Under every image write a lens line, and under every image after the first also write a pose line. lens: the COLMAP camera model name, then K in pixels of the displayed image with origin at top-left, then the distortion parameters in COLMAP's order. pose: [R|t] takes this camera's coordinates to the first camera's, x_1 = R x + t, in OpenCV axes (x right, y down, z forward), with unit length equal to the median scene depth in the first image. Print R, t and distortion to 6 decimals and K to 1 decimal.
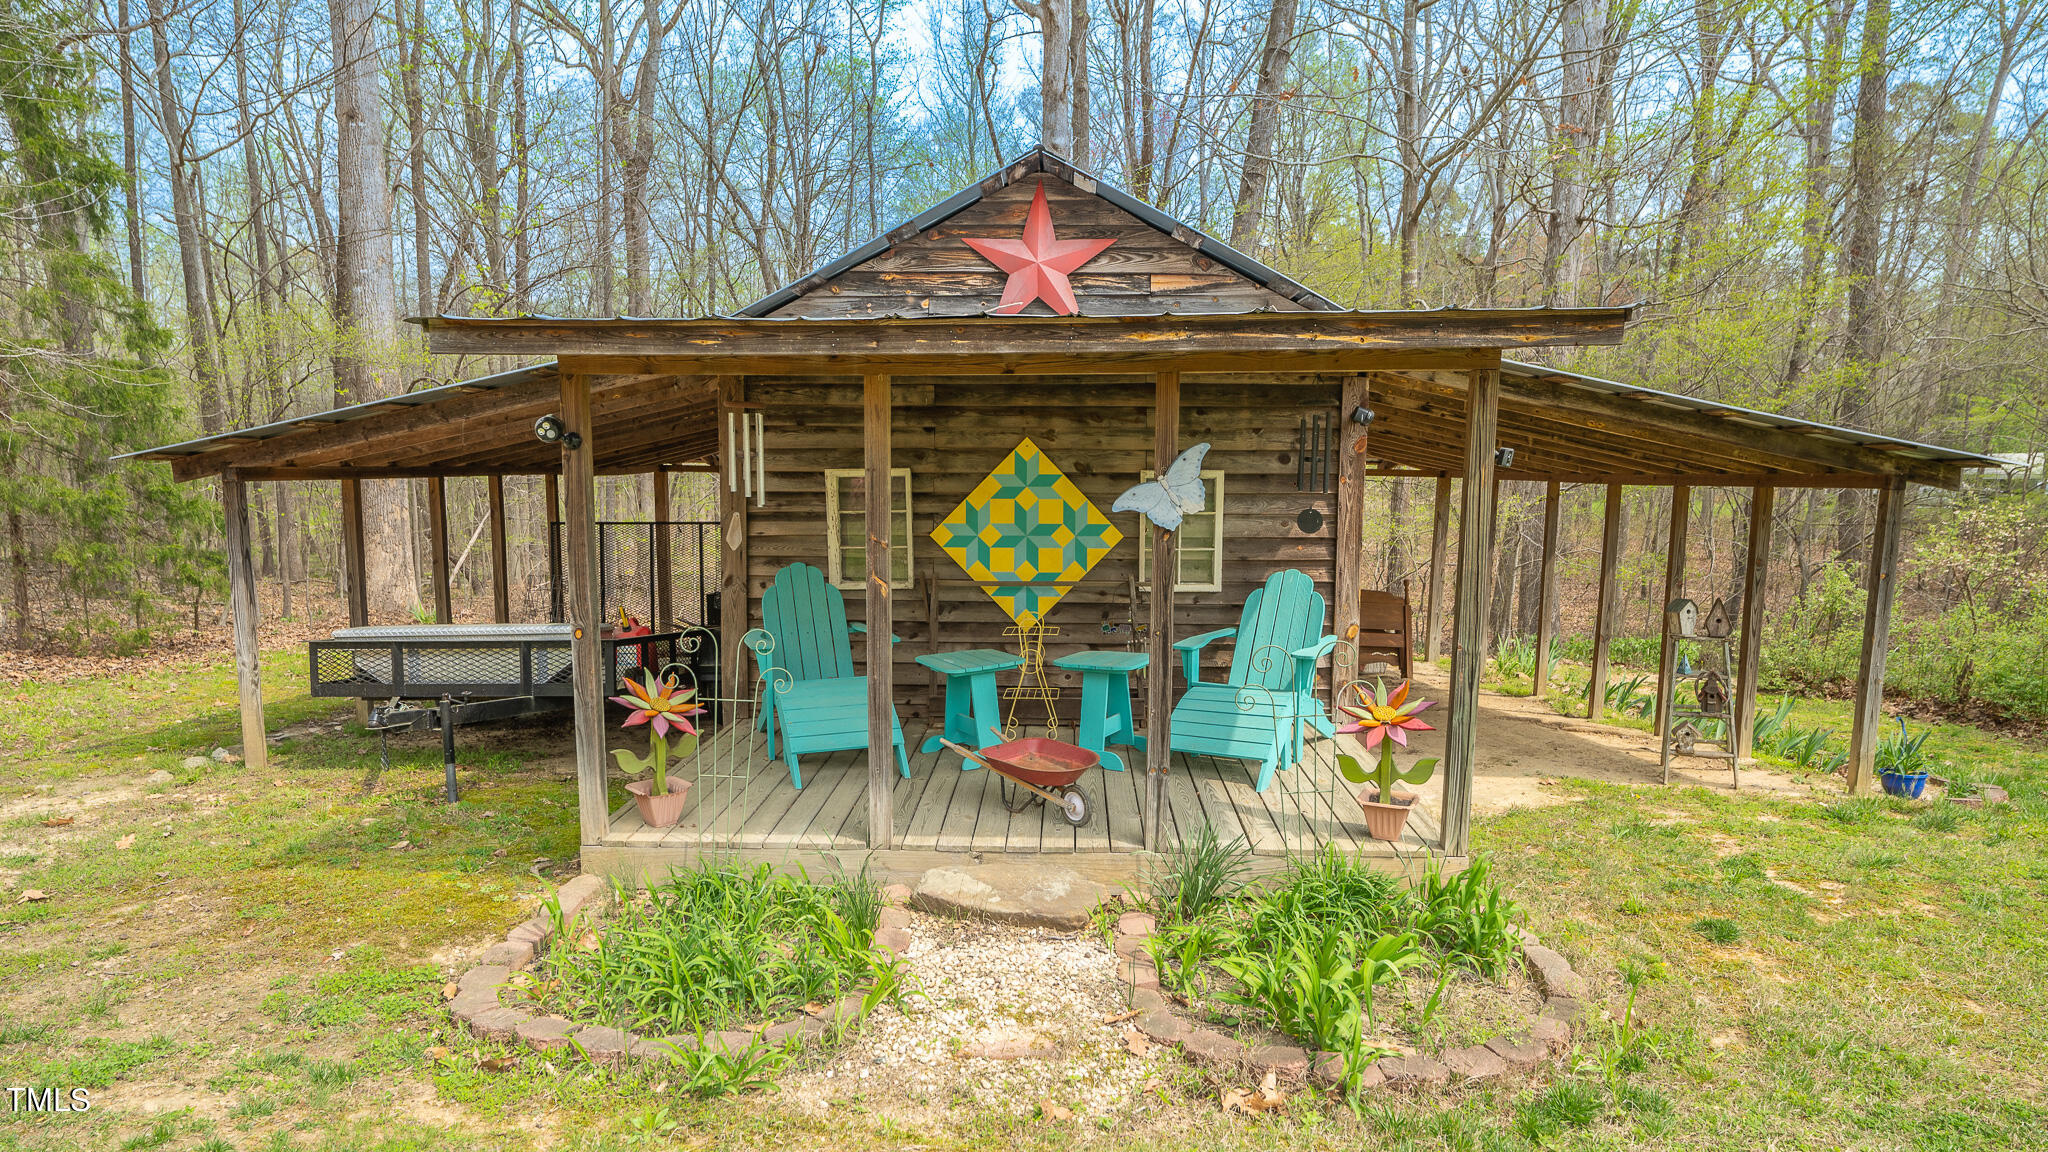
lens RADIAL K [[1191.8, 0, 1024.0], [0, 1191.8, 586.4], [0, 0, 1]] dist [0.001738, 0.000360]
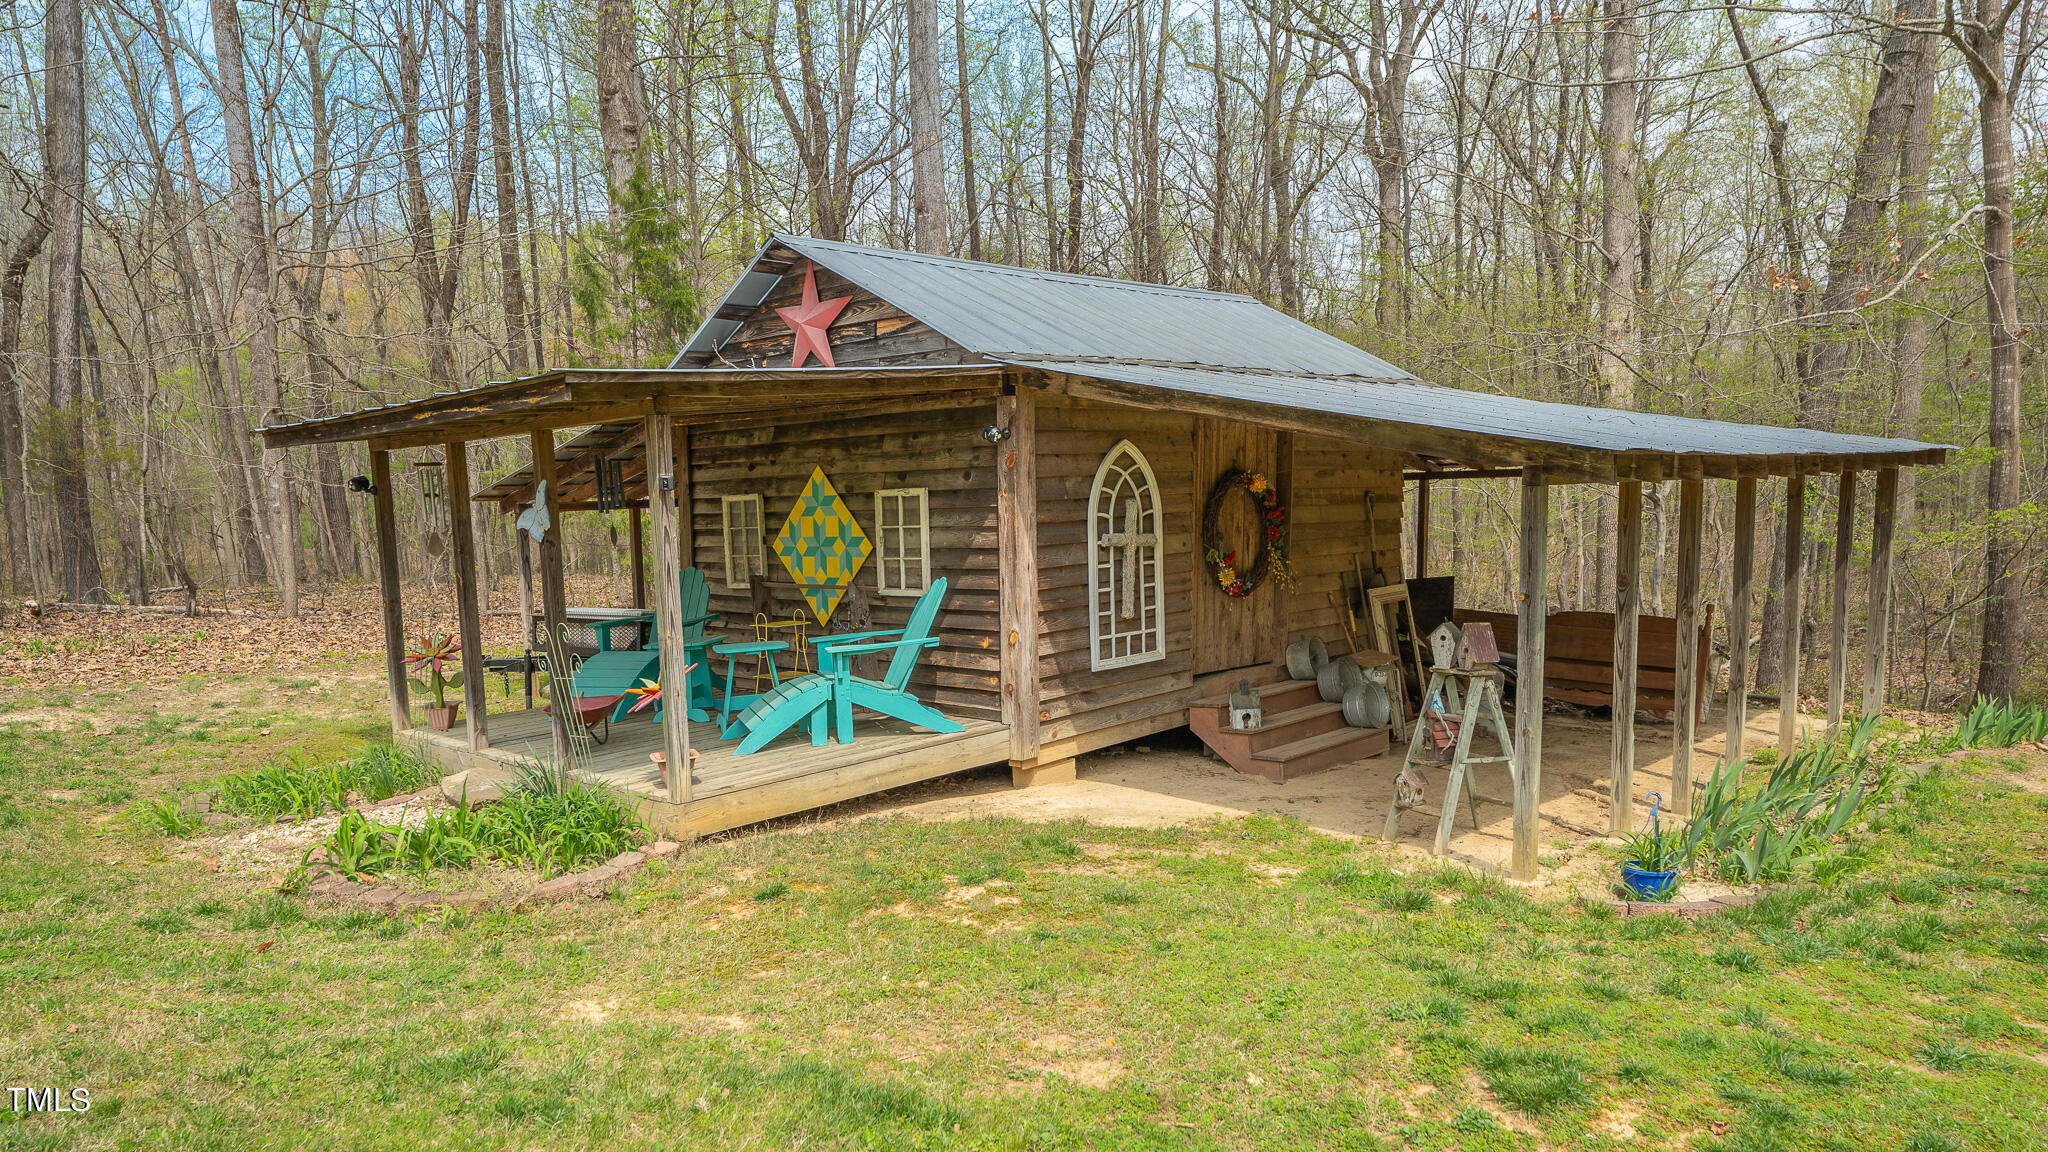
lens RADIAL K [[1300.1, 0, 1024.9], [0, 1300.1, 574.7], [0, 0, 1]] dist [0.001106, -0.000077]
pose [[0.758912, 0.011972, -0.651083, 1.019641], [-0.029615, 0.999431, -0.016142, 0.000803], [0.650519, 0.031533, 0.758835, 0.138326]]
